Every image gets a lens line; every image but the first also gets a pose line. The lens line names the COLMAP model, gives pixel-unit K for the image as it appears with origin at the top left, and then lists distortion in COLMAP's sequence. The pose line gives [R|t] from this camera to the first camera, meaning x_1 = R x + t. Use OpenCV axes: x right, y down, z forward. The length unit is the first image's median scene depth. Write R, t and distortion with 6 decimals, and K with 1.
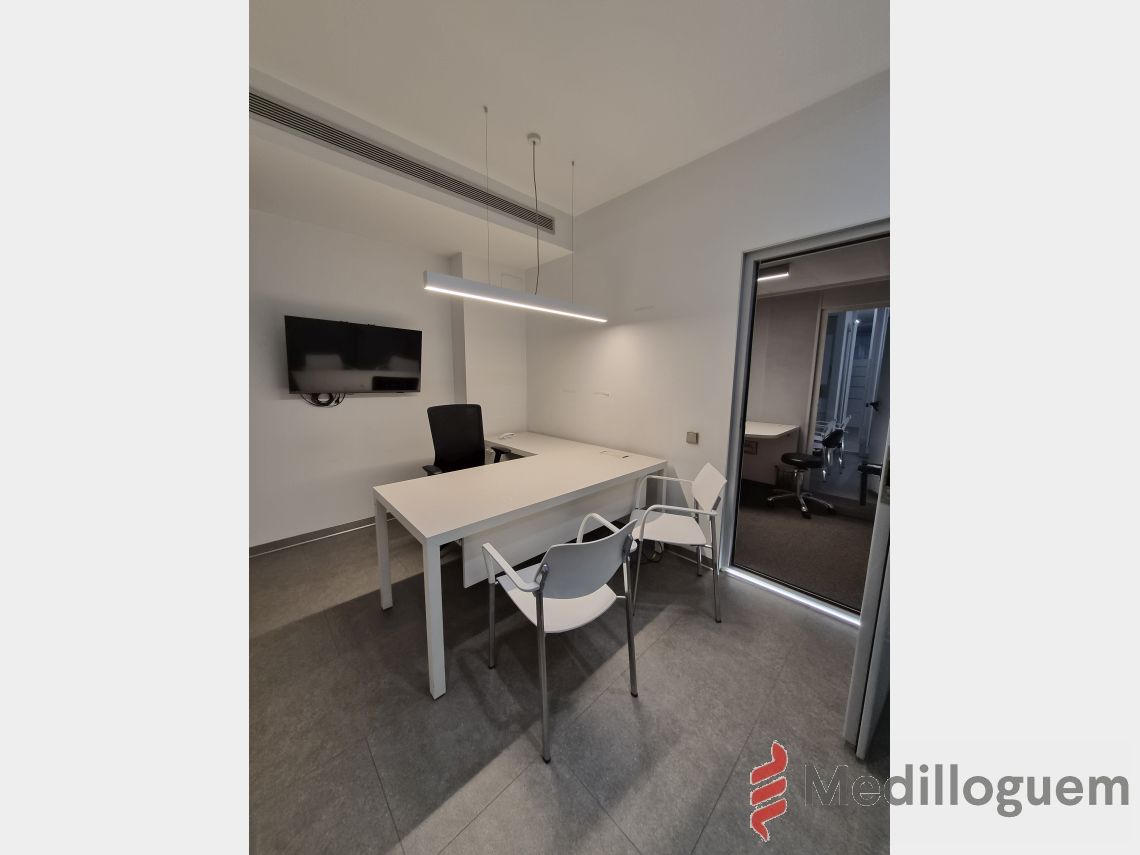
lens RADIAL K [[335.0, 0, 564.2], [0, 335.0, 426.0], [0, 0, 1]] dist [-0.001680, -0.000035]
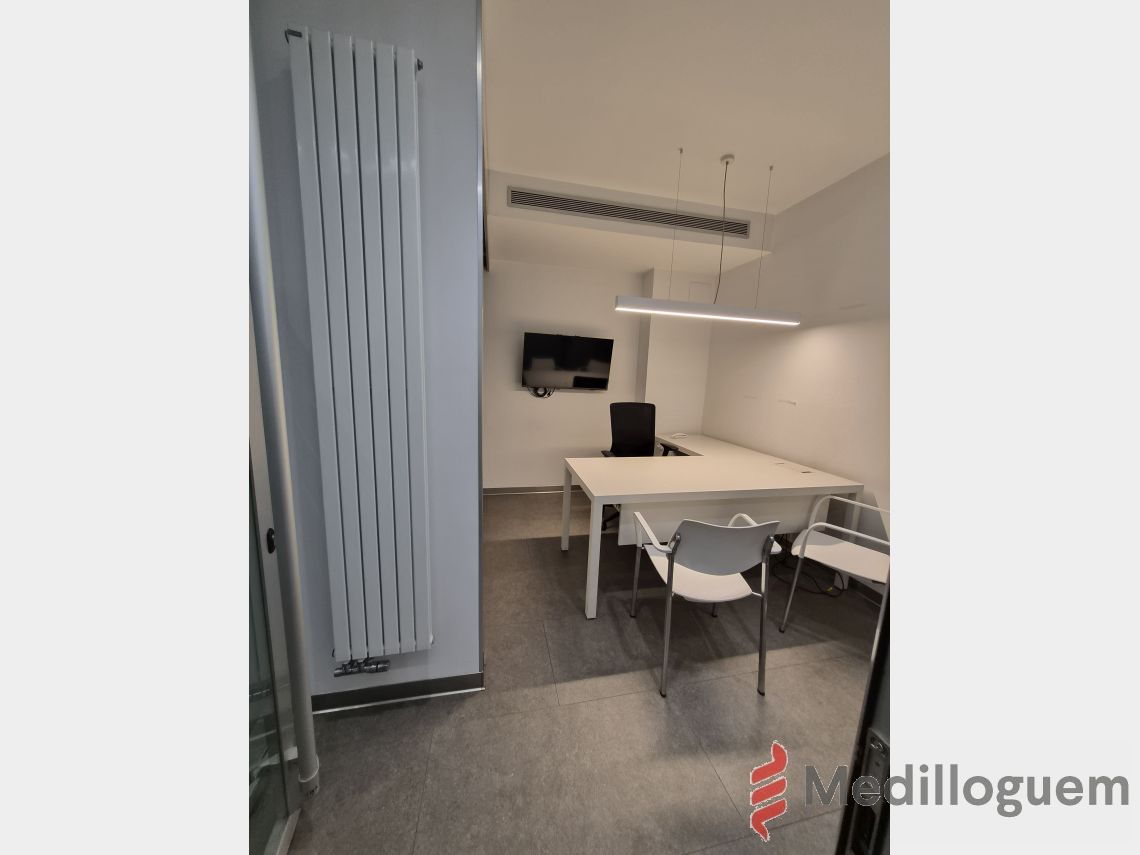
lens RADIAL K [[335.0, 0, 564.2], [0, 335.0, 426.0], [0, 0, 1]] dist [-0.001680, -0.000035]
pose [[0.853723, 0.102108, -0.510619, 0.102837], [-0.105102, 0.994193, 0.023083, 0.022054], [0.510011, 0.033960, 0.859497, -0.167046]]
